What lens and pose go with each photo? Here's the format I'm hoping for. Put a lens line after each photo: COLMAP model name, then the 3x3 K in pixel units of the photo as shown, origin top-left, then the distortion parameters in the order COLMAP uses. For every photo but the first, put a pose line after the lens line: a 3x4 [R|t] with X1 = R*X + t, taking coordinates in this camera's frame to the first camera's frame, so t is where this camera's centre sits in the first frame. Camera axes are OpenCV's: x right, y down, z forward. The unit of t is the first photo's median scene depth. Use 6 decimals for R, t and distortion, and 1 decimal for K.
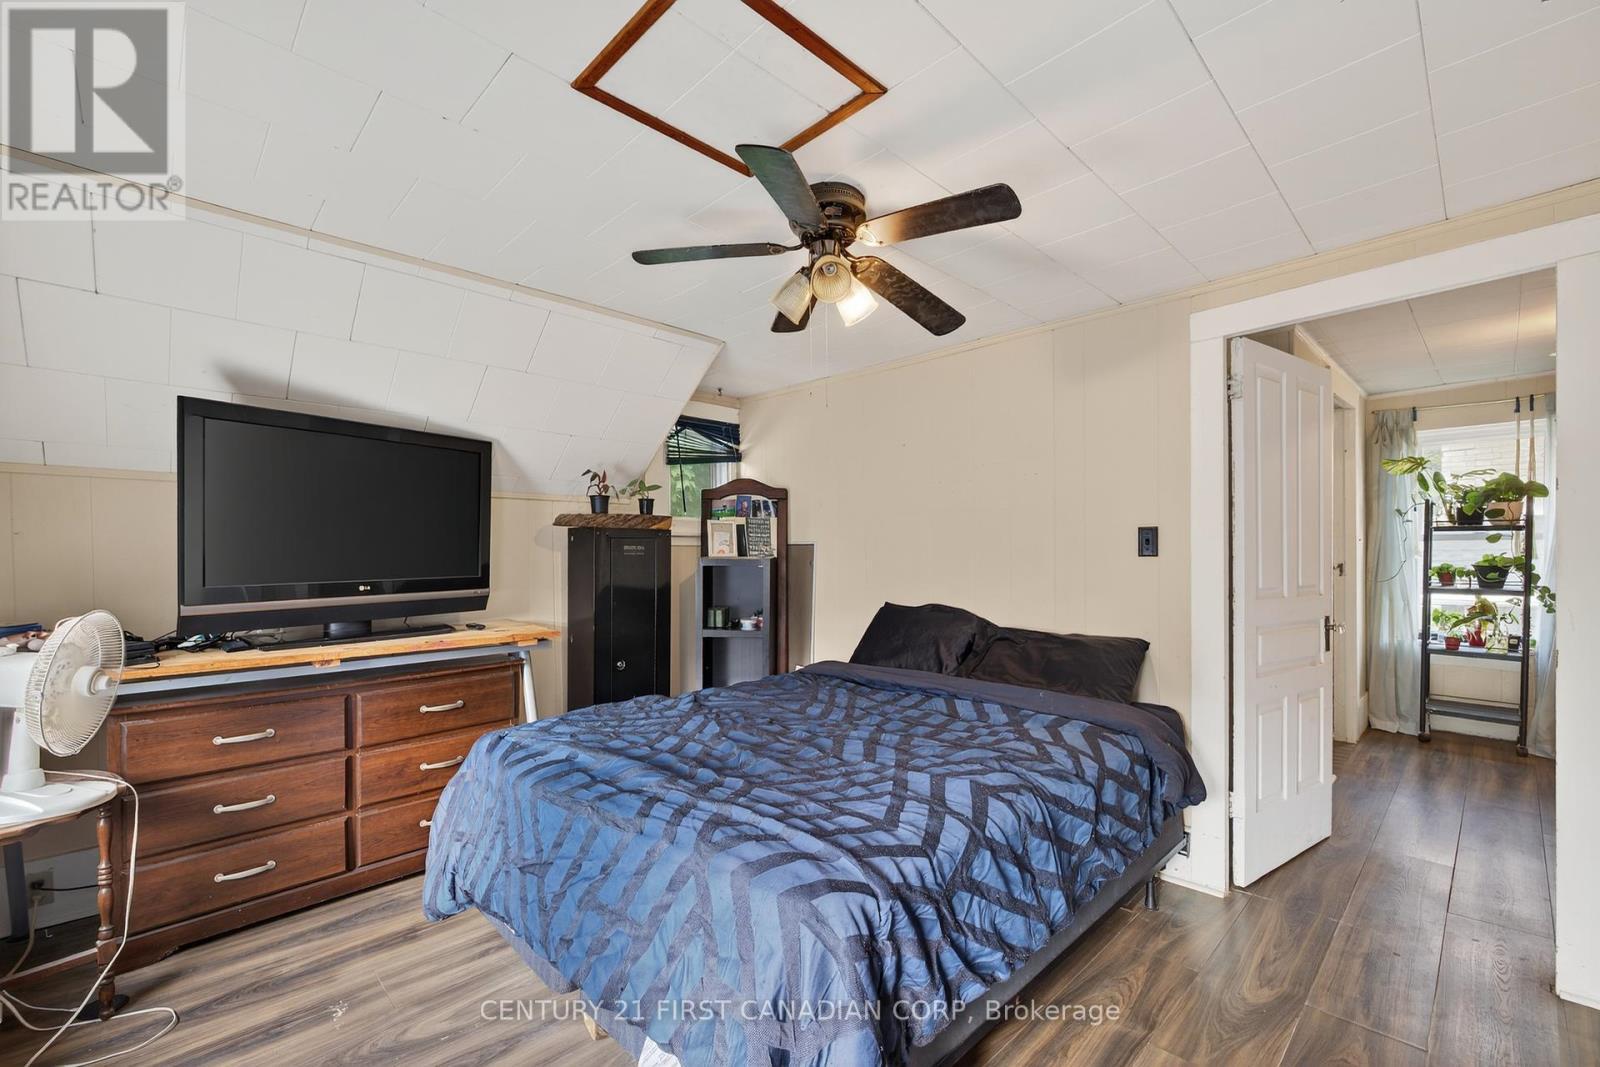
lens RADIAL K [[672.5, 0, 806.9], [0, 672.5, 537.8], [0, 0, 1]] dist [0.000671, -0.000039]
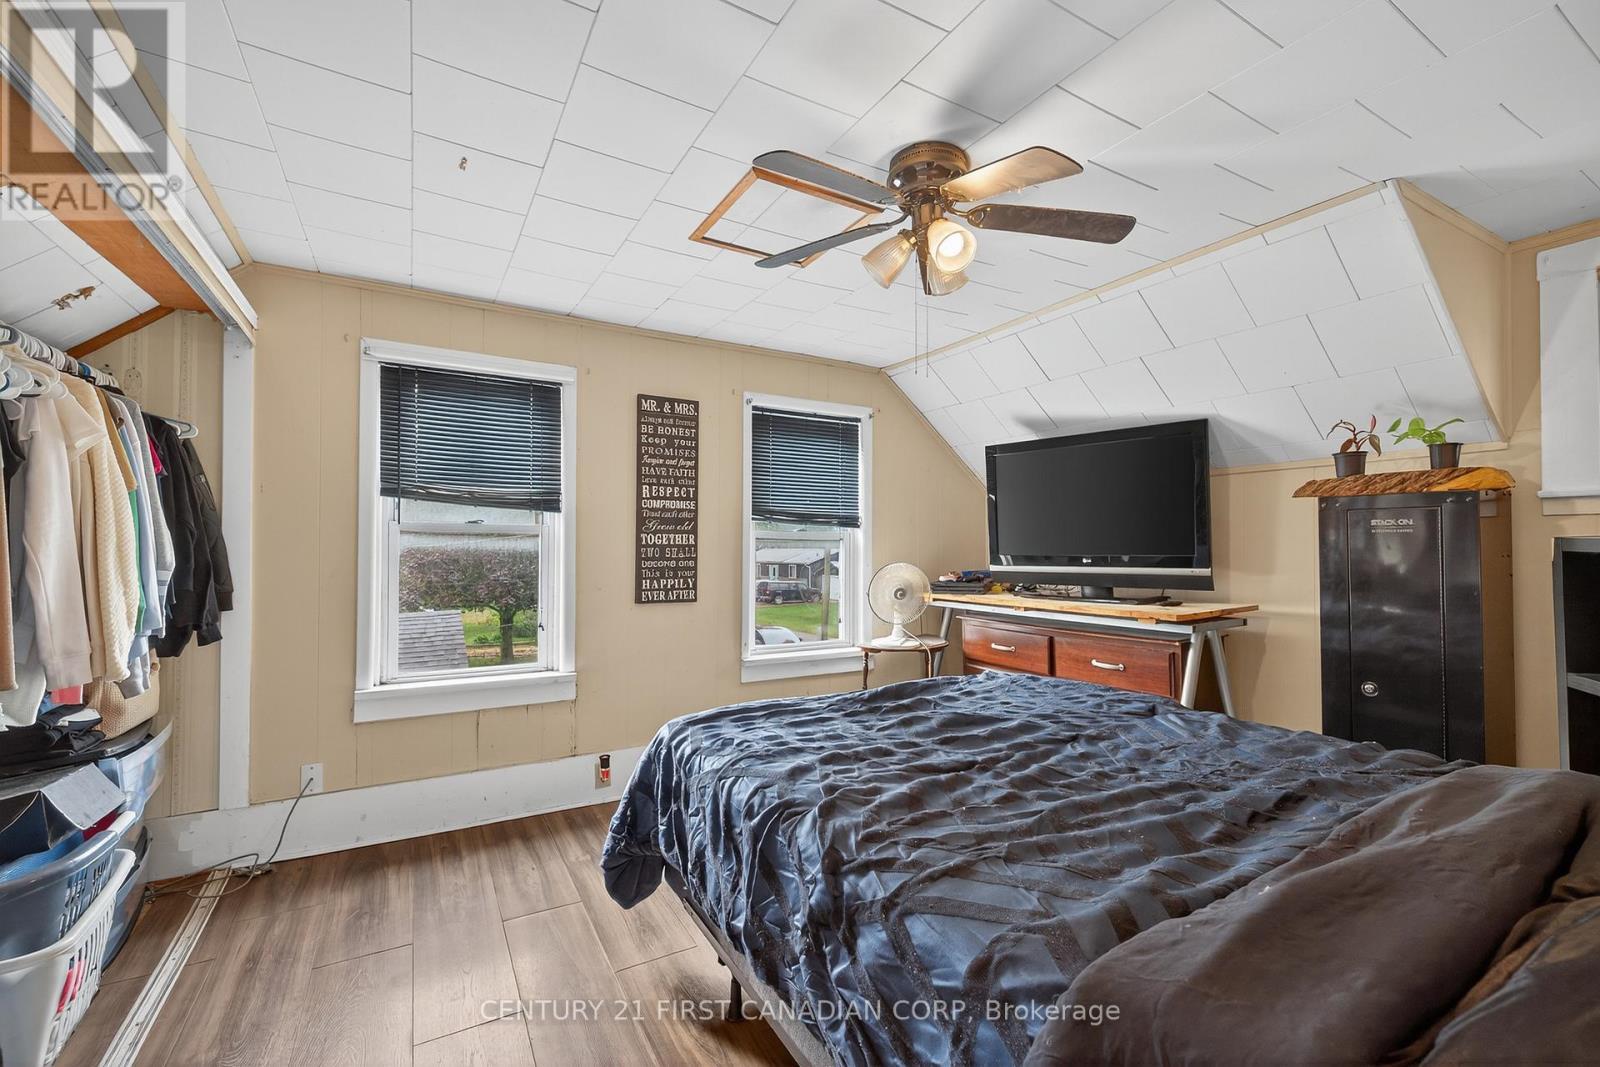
lens RADIAL K [[672.5, 0, 806.9], [0, 672.5, 537.8], [0, 0, 1]] dist [0.000671, -0.000039]
pose [[-0.260174, -0.018373, -0.965387, 0.618020], [0.013798, 0.999646, -0.022743, 0.044274], [0.965463, -0.019237, -0.259829, 0.690899]]
